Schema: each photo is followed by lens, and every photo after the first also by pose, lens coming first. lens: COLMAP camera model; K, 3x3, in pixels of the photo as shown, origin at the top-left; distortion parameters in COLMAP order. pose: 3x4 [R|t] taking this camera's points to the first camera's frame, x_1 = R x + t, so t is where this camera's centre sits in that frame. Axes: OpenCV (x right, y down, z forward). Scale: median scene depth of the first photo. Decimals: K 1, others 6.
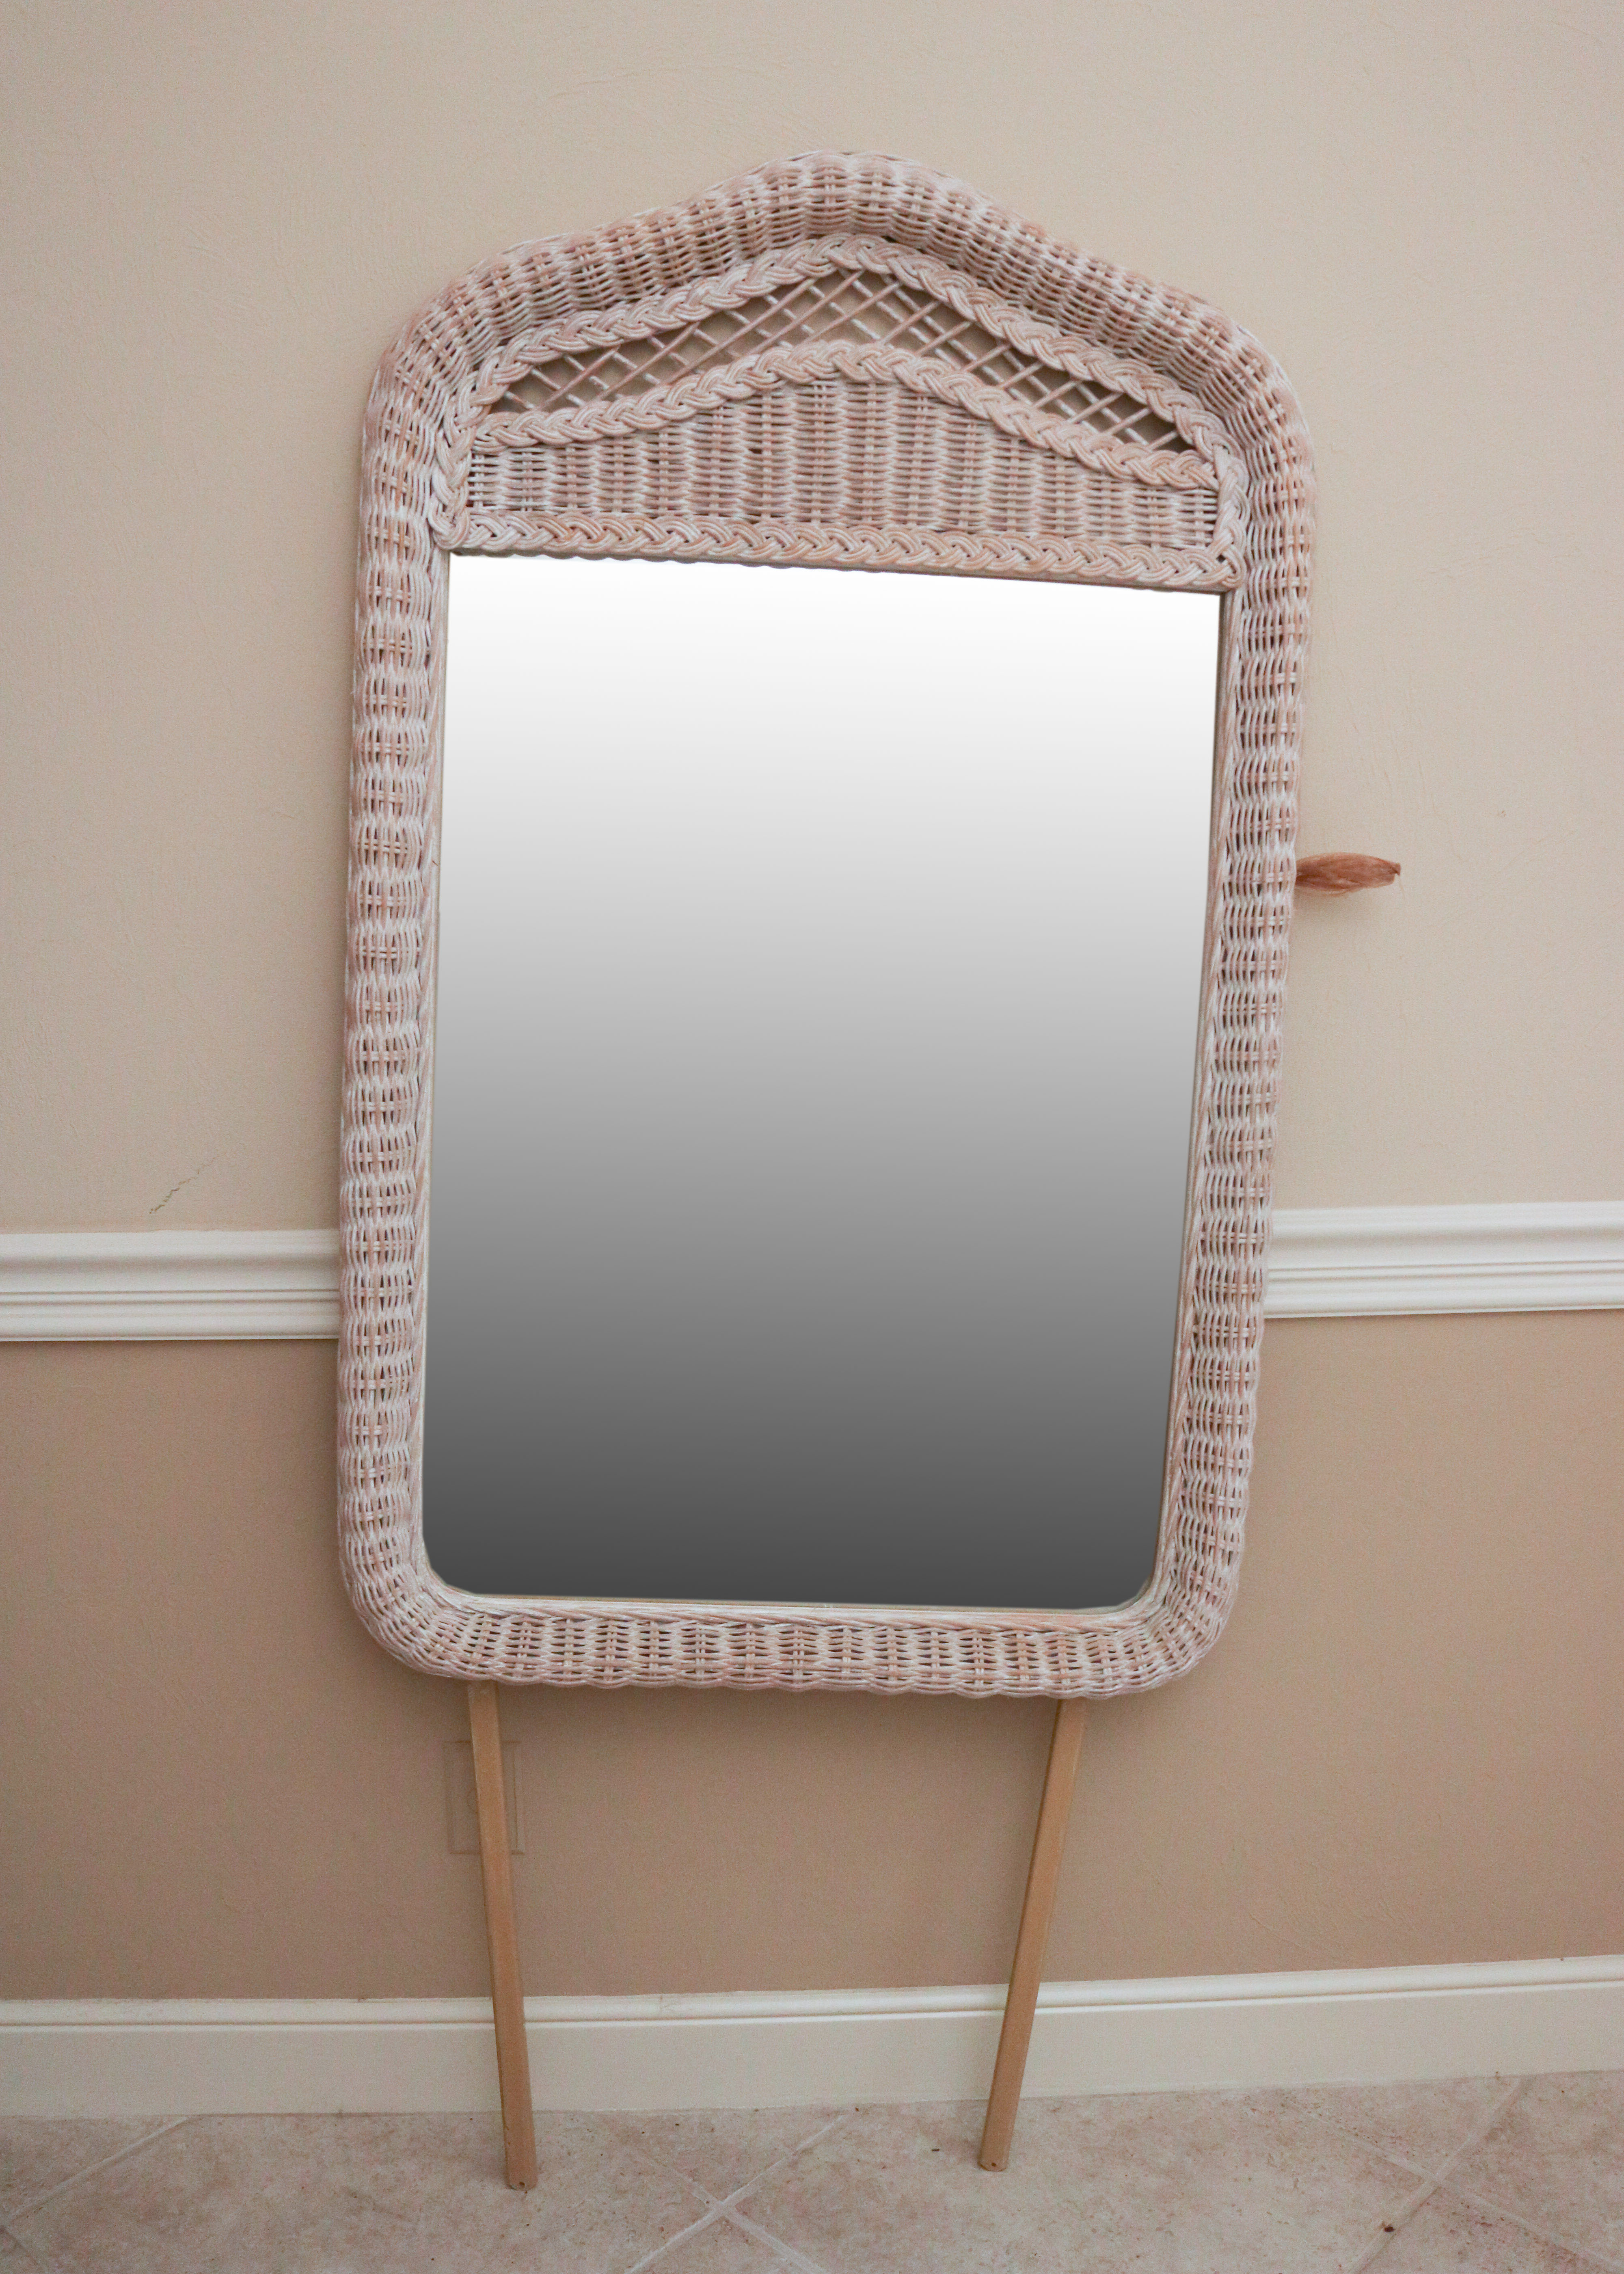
lens RADIAL K [[2021.5, 0, 790.0], [0, 2021.5, 1161.3], [0, 0, 1]] dist [-0.129004, 0.110726]
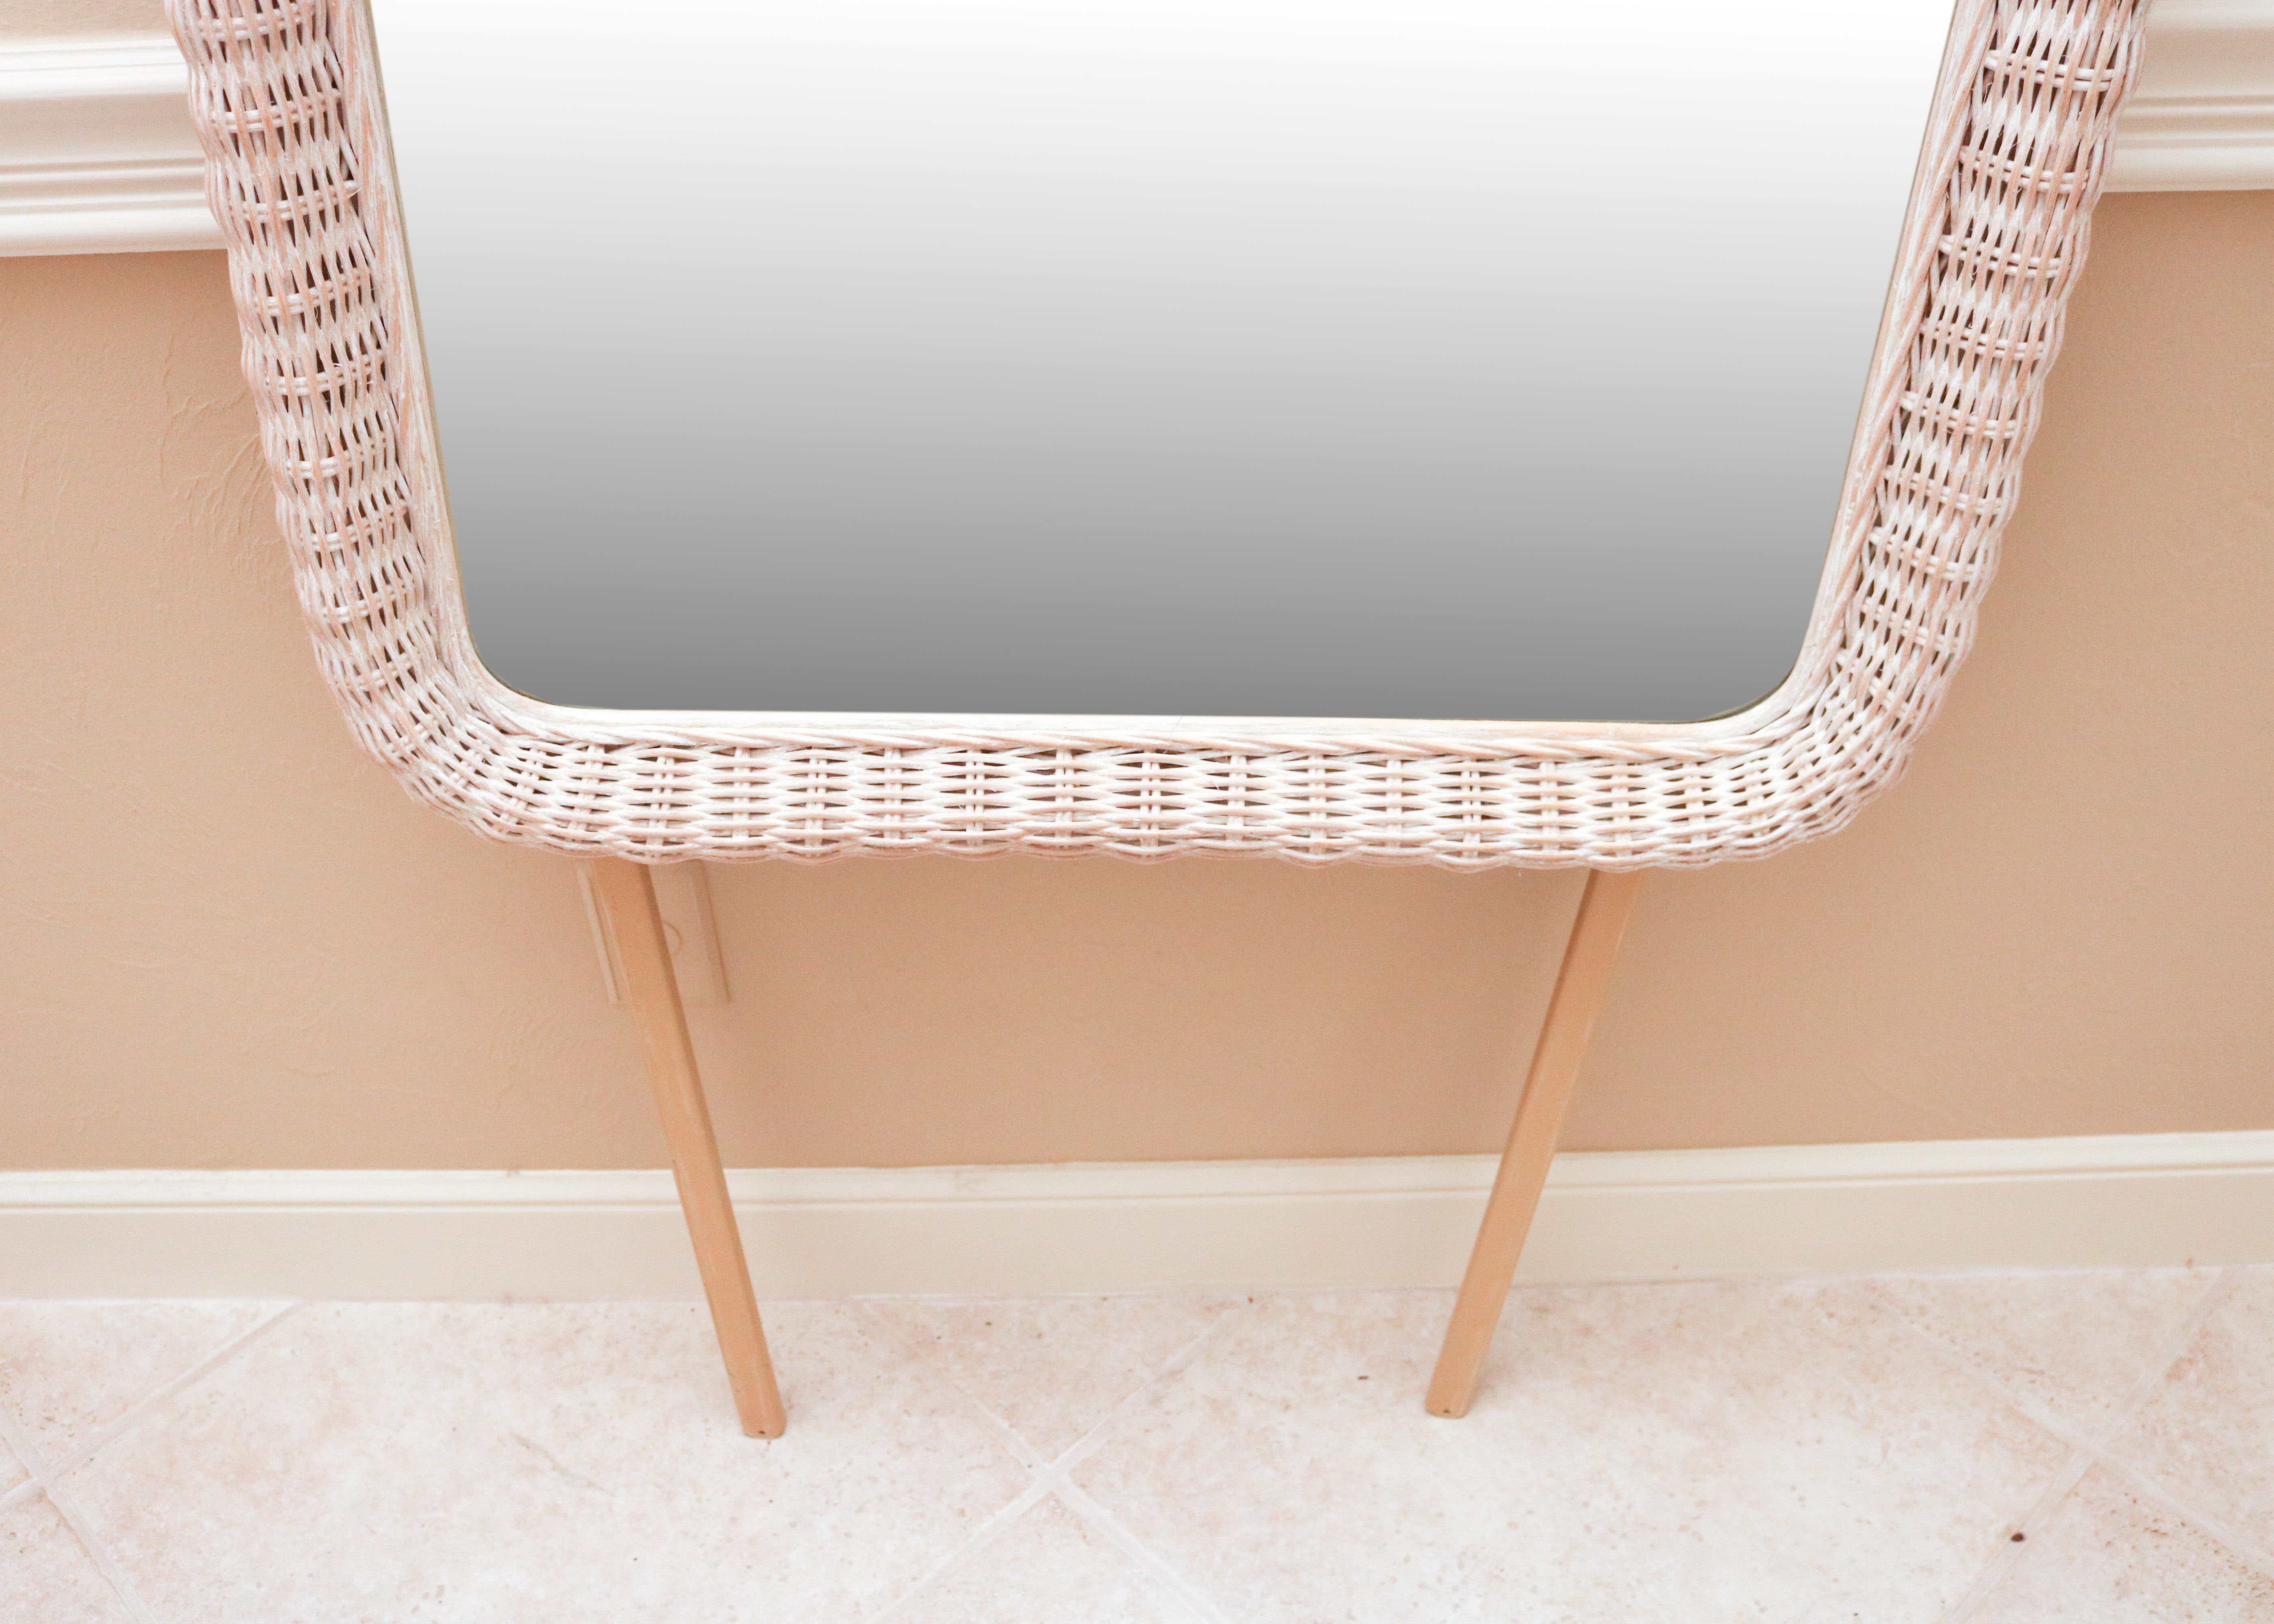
lens RADIAL K [[2333.7, 0, 1137.0], [0, 2333.7, 812.0], [0, 0, 1]] dist [-0.134473, 0.125655]
pose [[0.999551, 0.004942, -0.029552, 0.021013], [0.010619, 0.863845, 0.503646, -0.086902], [0.028018, -0.503734, 0.863404, 0.466273]]
